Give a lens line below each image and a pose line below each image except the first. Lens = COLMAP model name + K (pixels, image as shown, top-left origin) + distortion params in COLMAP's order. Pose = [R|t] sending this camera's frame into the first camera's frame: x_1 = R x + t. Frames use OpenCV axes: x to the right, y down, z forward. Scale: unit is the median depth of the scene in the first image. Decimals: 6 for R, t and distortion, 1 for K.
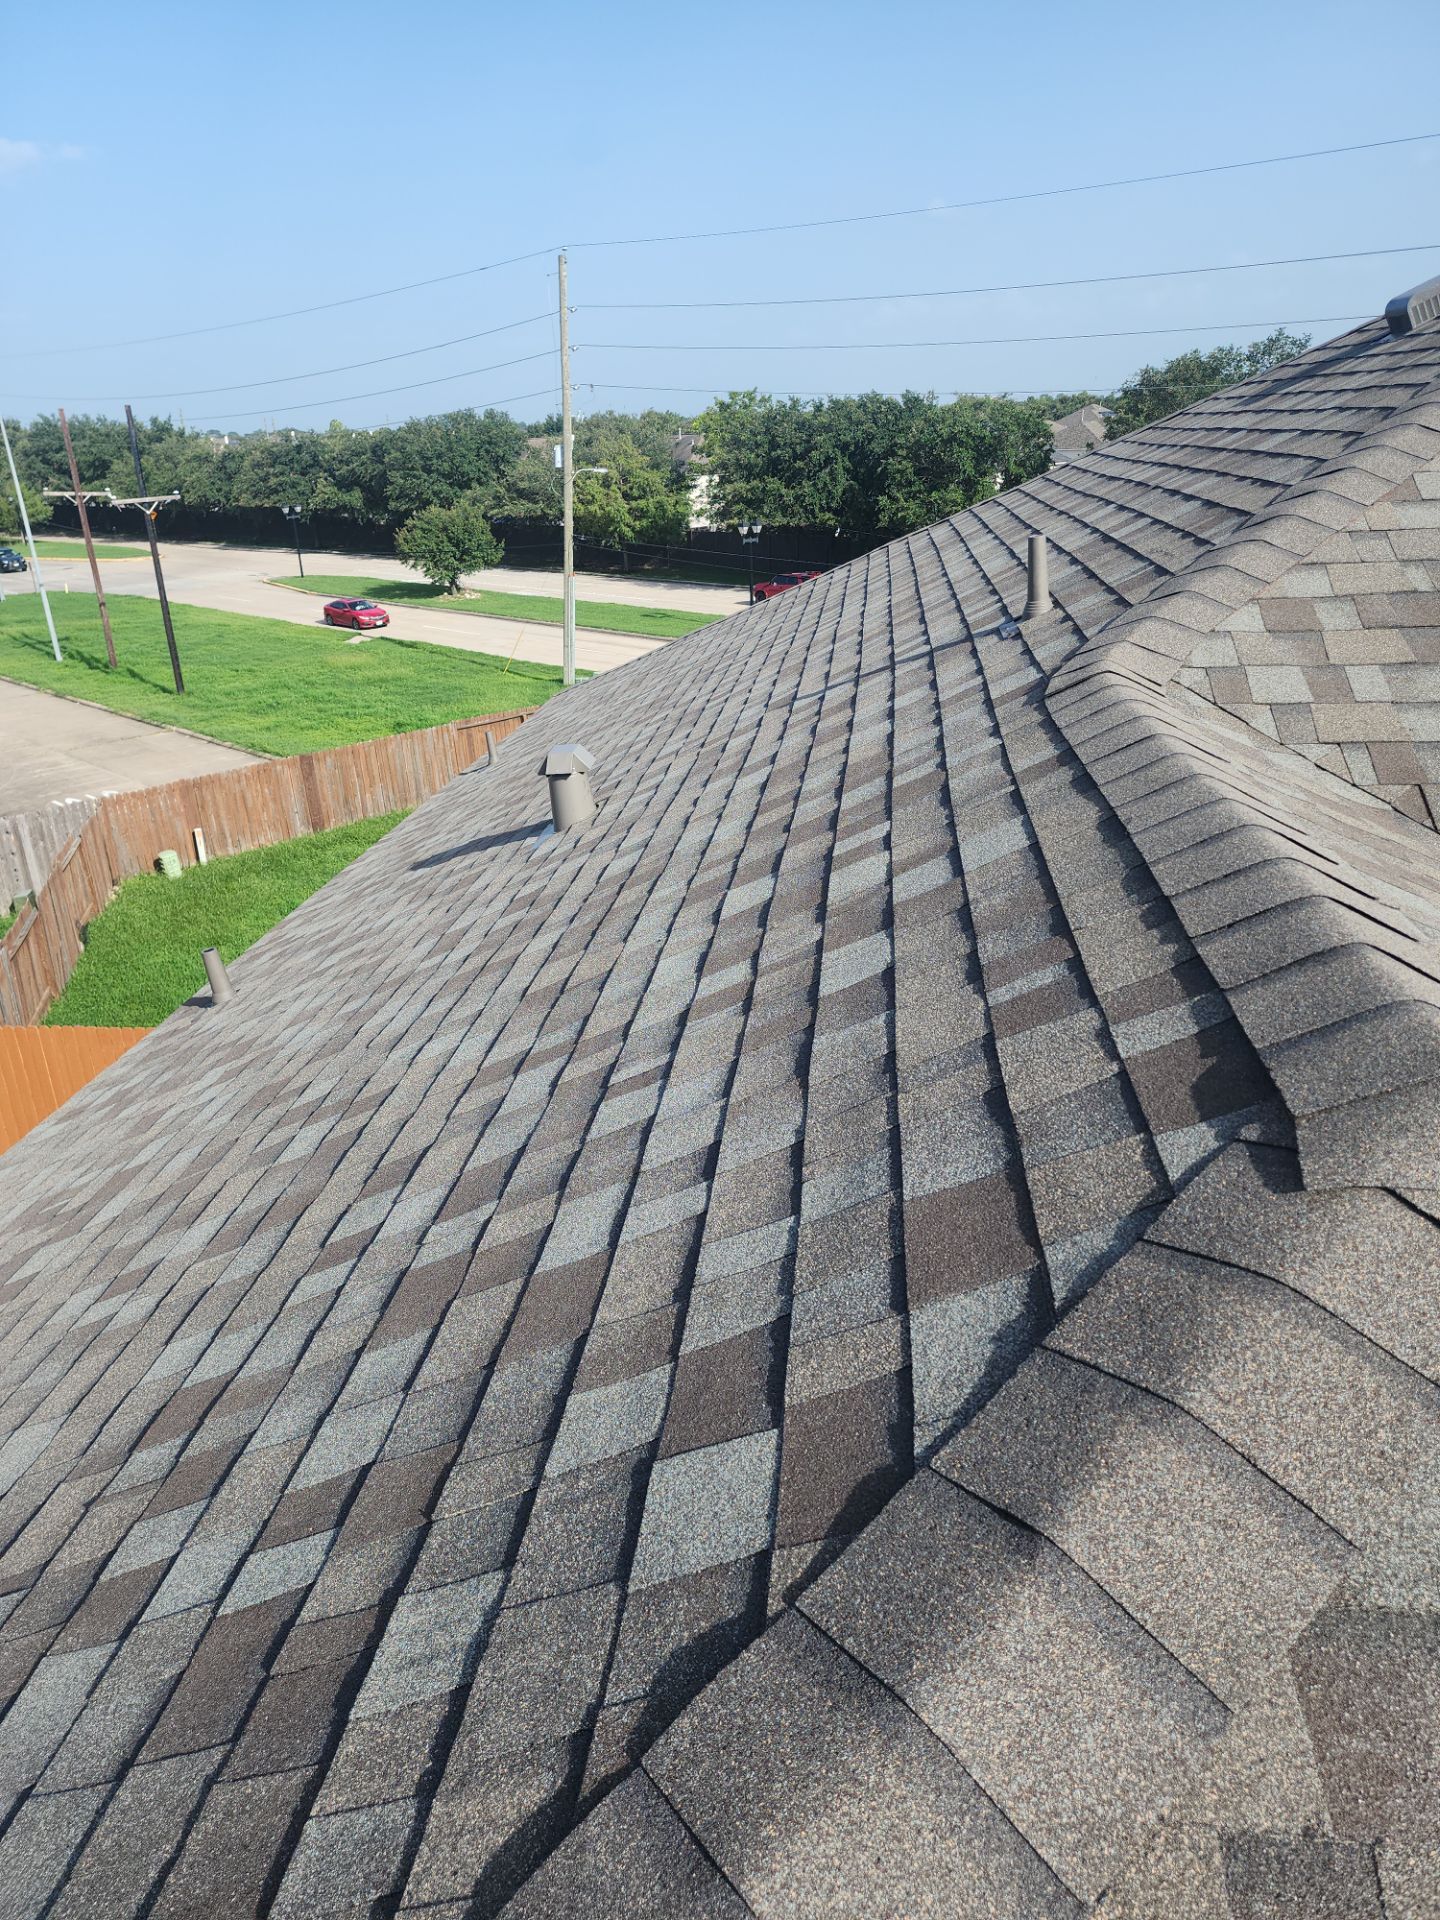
lens RADIAL K [[1261.6, 0, 720.0], [0, 1261.6, 960.0], [0, 0, 1]] dist [0.066996, -0.053351]
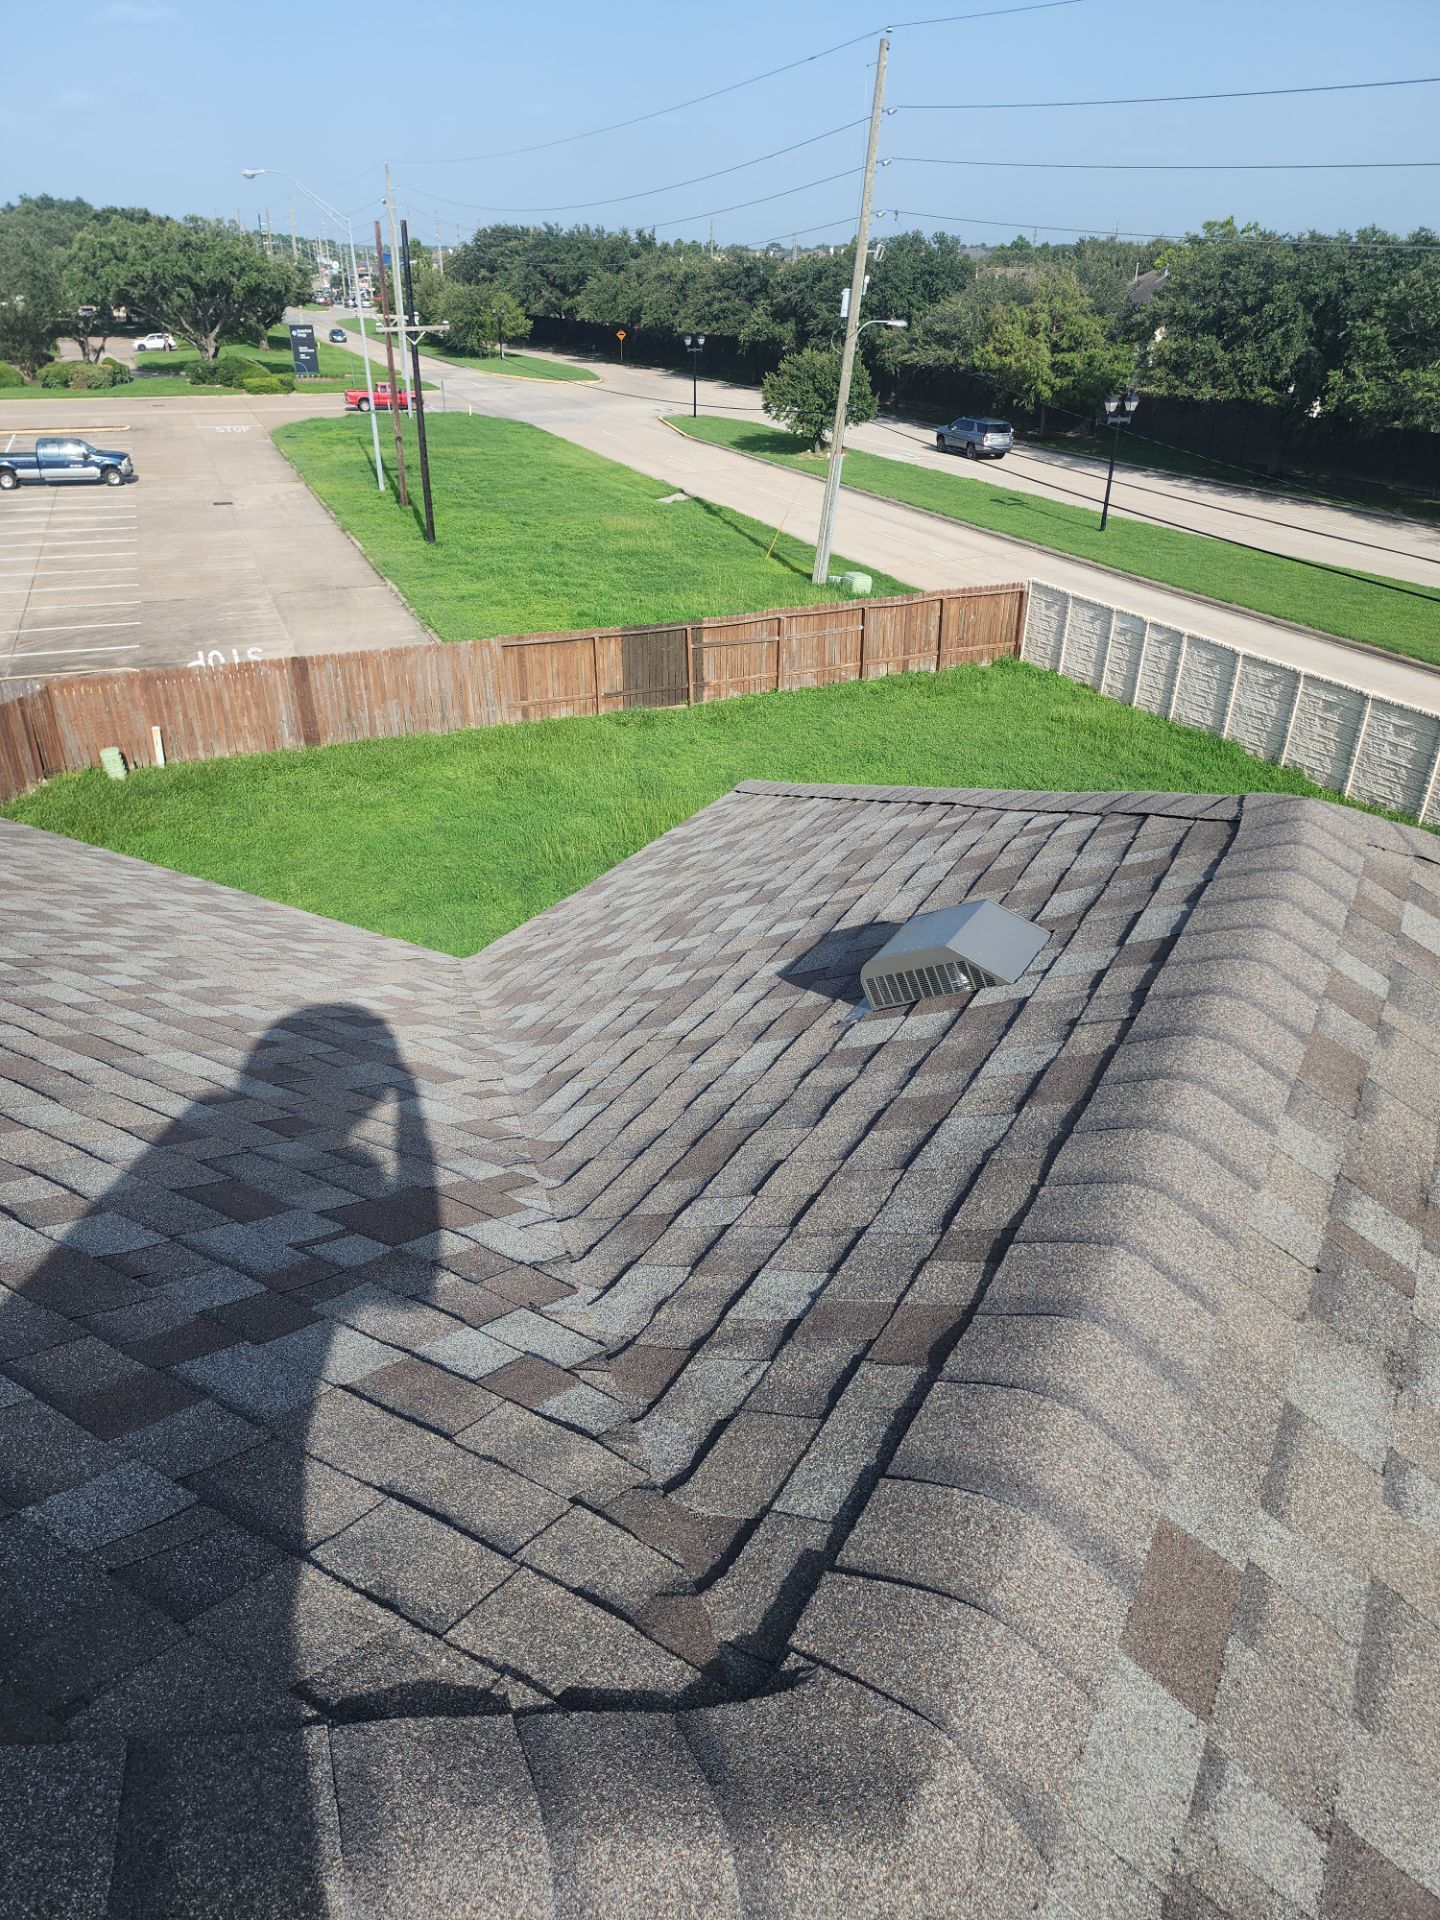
lens RADIAL K [[1293.7, 0, 720.0], [0, 1293.7, 960.0], [0, 0, 1]] dist [0.084892, -0.064391]
pose [[0.924846, 0.213995, -0.314430, 0.103545], [-0.181661, 0.974845, 0.129134, -0.049835], [0.334154, -0.062310, 0.940456, 0.095135]]
